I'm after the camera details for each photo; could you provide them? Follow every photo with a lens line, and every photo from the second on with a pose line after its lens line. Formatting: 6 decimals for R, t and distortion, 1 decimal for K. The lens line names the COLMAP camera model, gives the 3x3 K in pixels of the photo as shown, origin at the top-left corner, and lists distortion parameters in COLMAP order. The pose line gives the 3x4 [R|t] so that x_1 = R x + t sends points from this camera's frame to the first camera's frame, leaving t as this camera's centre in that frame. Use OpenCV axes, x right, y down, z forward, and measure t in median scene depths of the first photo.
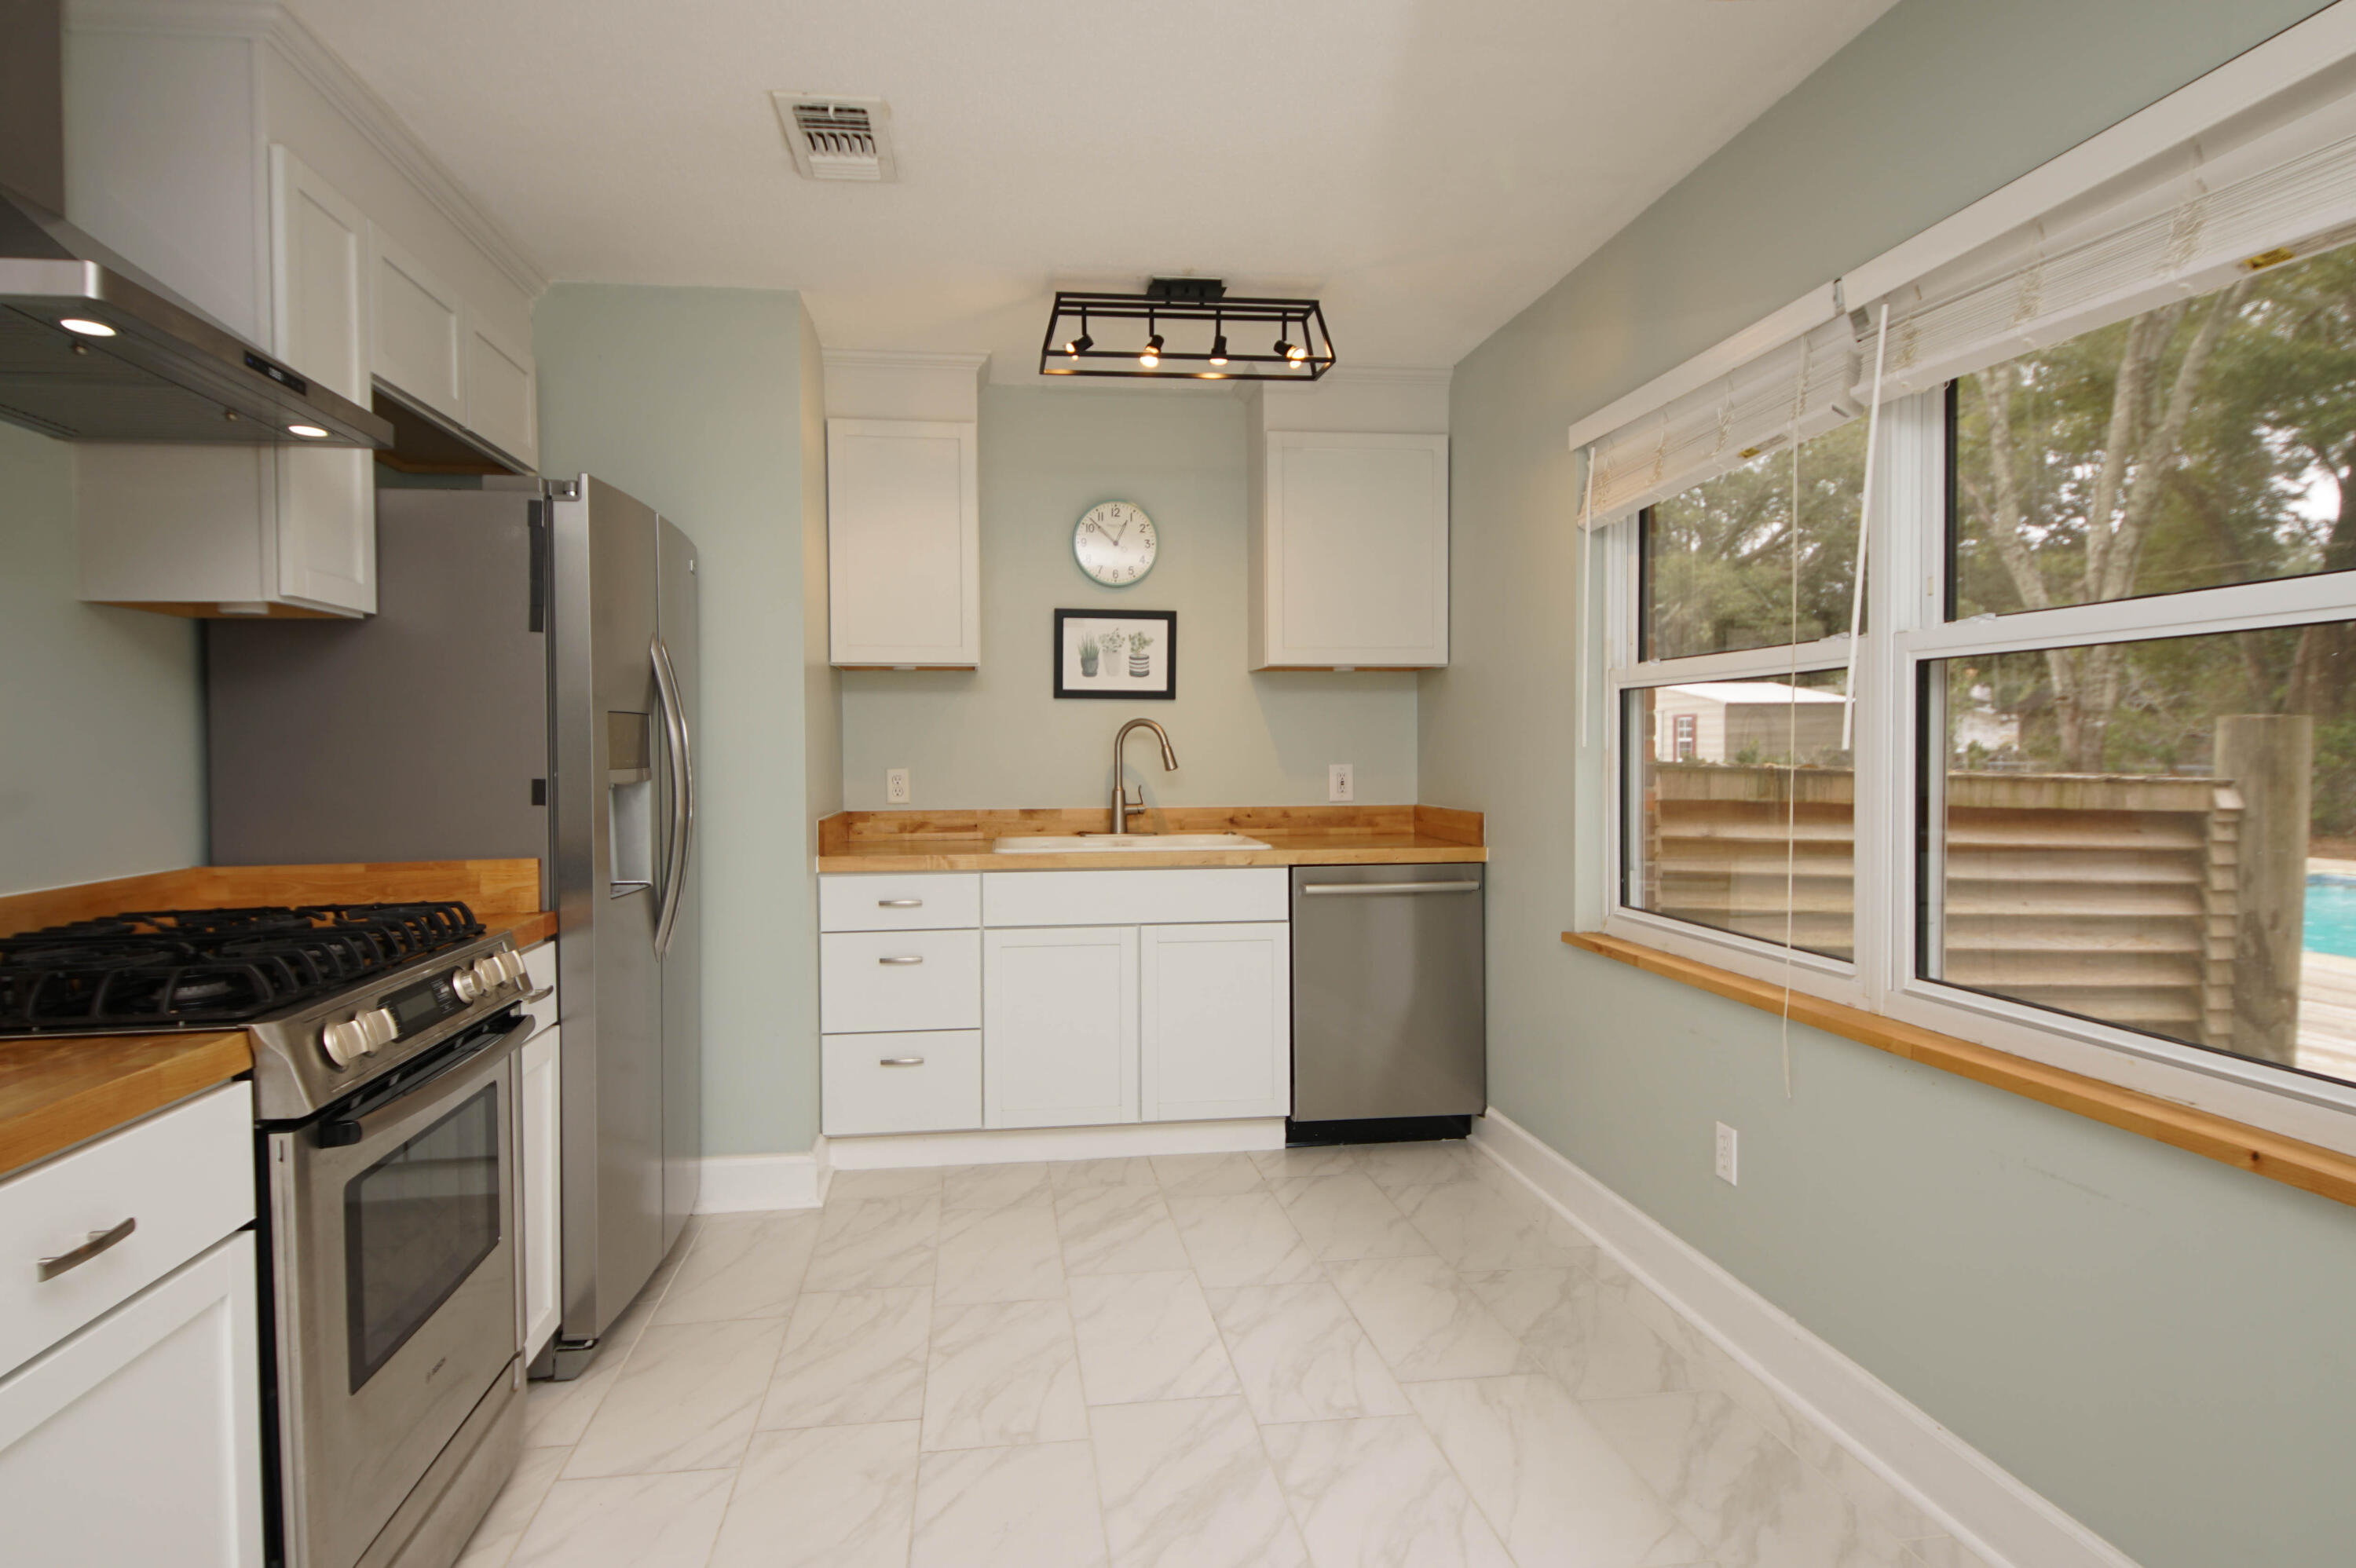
lens RADIAL K [[1301.0, 0, 1155.3], [0, 1301.0, 777.9], [0, 0, 1]] dist [0.043317, -0.038594]
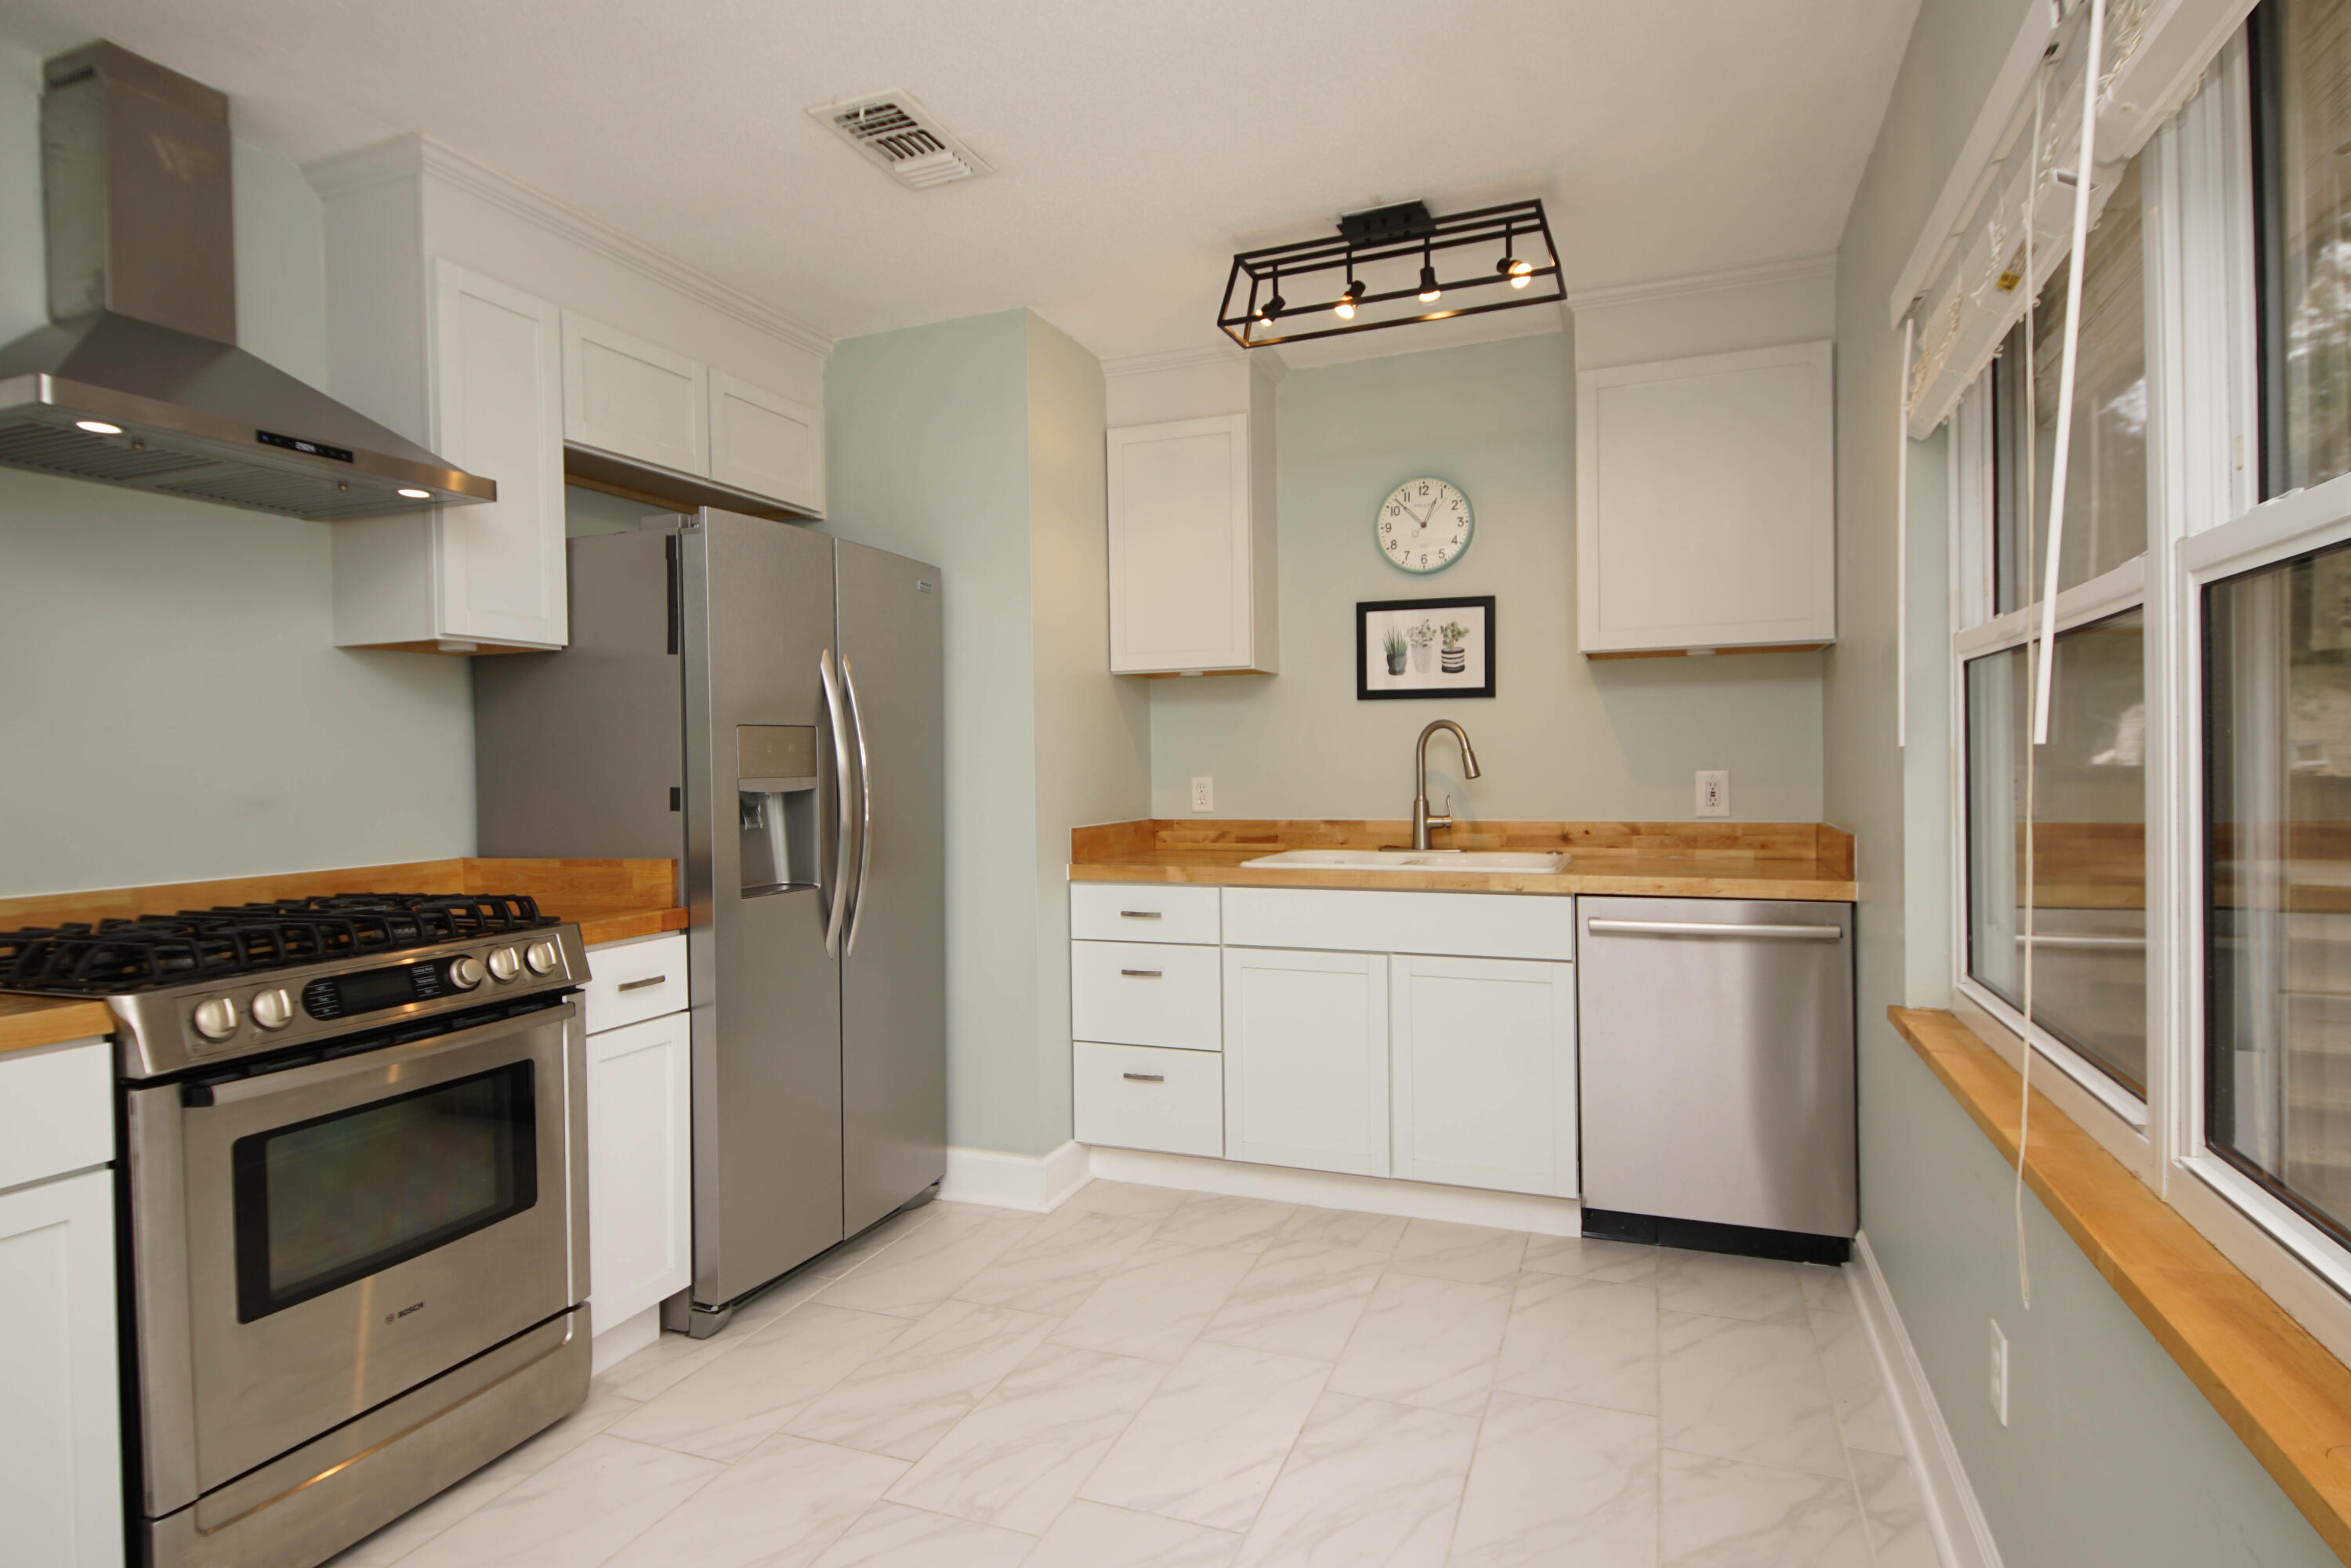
lens RADIAL K [[1258.5, 0, 1154.6], [0, 1258.5, 777.2], [0, 0, 1]] dist [0.037934, -0.035696]
pose [[0.873136, -0.000438, -0.487476, 0.262977], [-0.002245, 0.999985, -0.004920, -0.002164], [0.487471, 0.005390, 0.873122, 0.174350]]
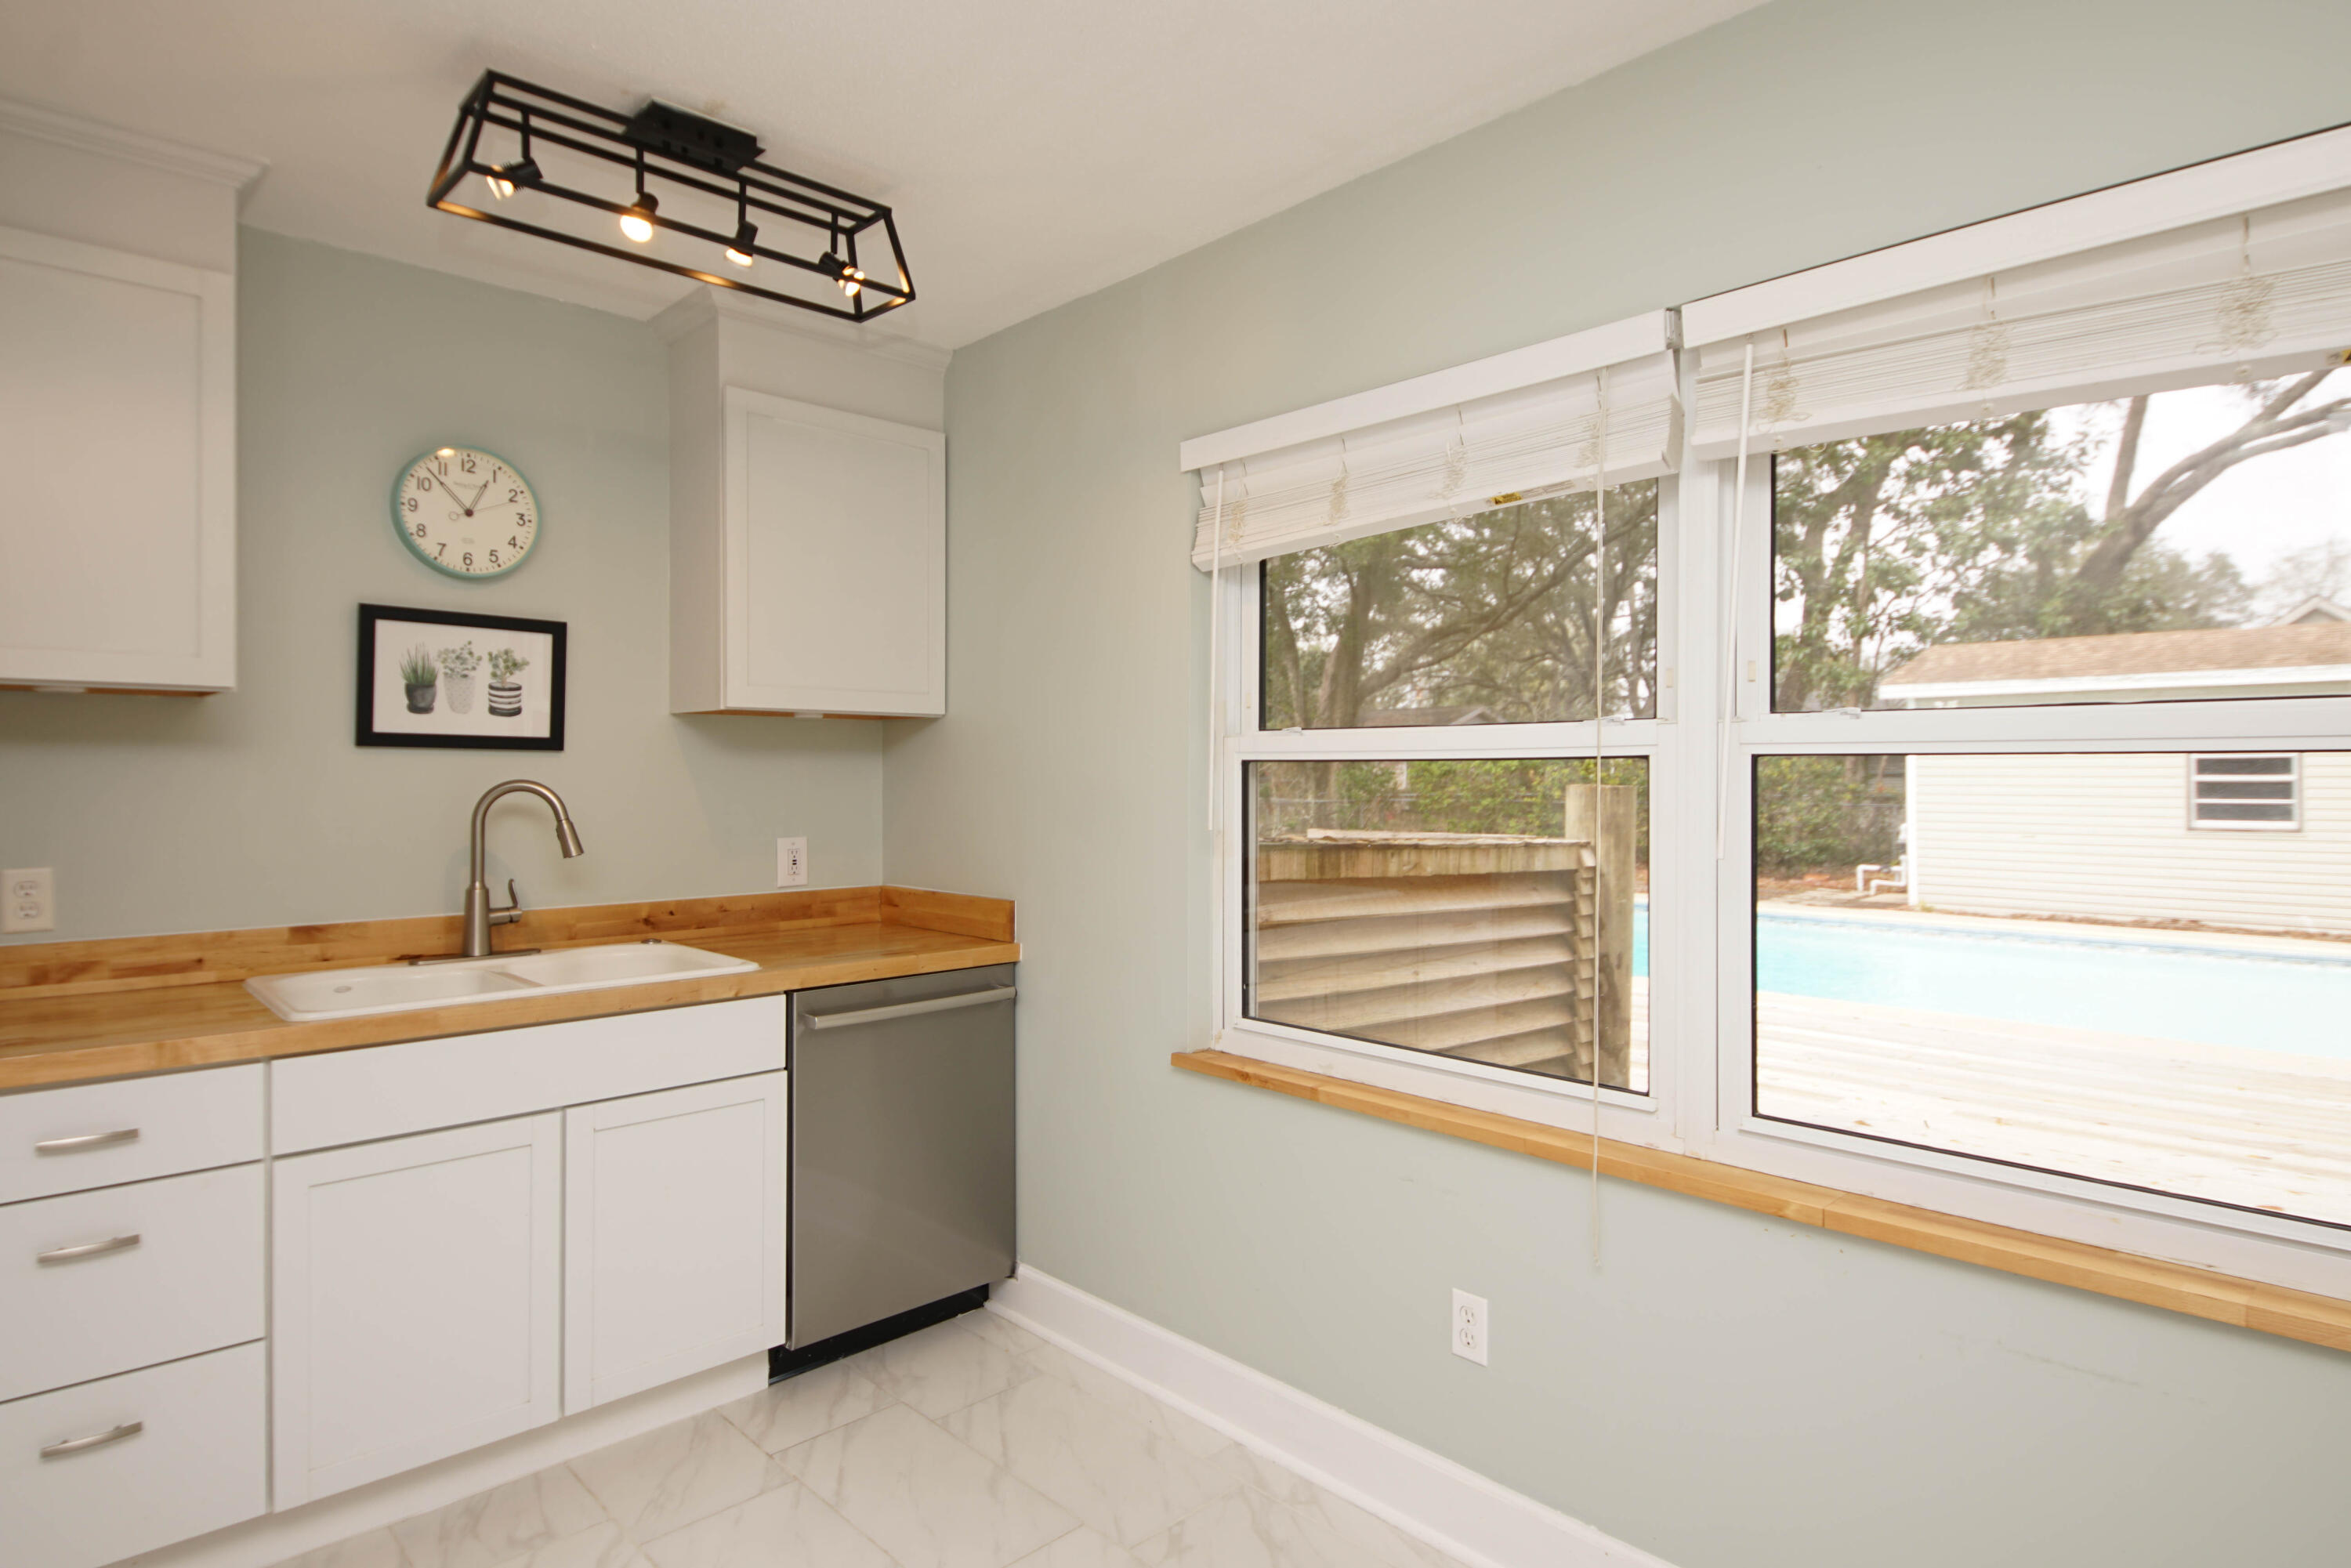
lens RADIAL K [[1258.5, 0, 1154.6], [0, 1258.5, 777.2], [0, 0, 1]] dist [0.037934, -0.035696]
pose [[0.809955, 0.005327, 0.586468, -0.142494], [0.007593, 0.999780, -0.019567, -0.035421], [-0.586443, 0.020302, 0.809736, 0.318064]]
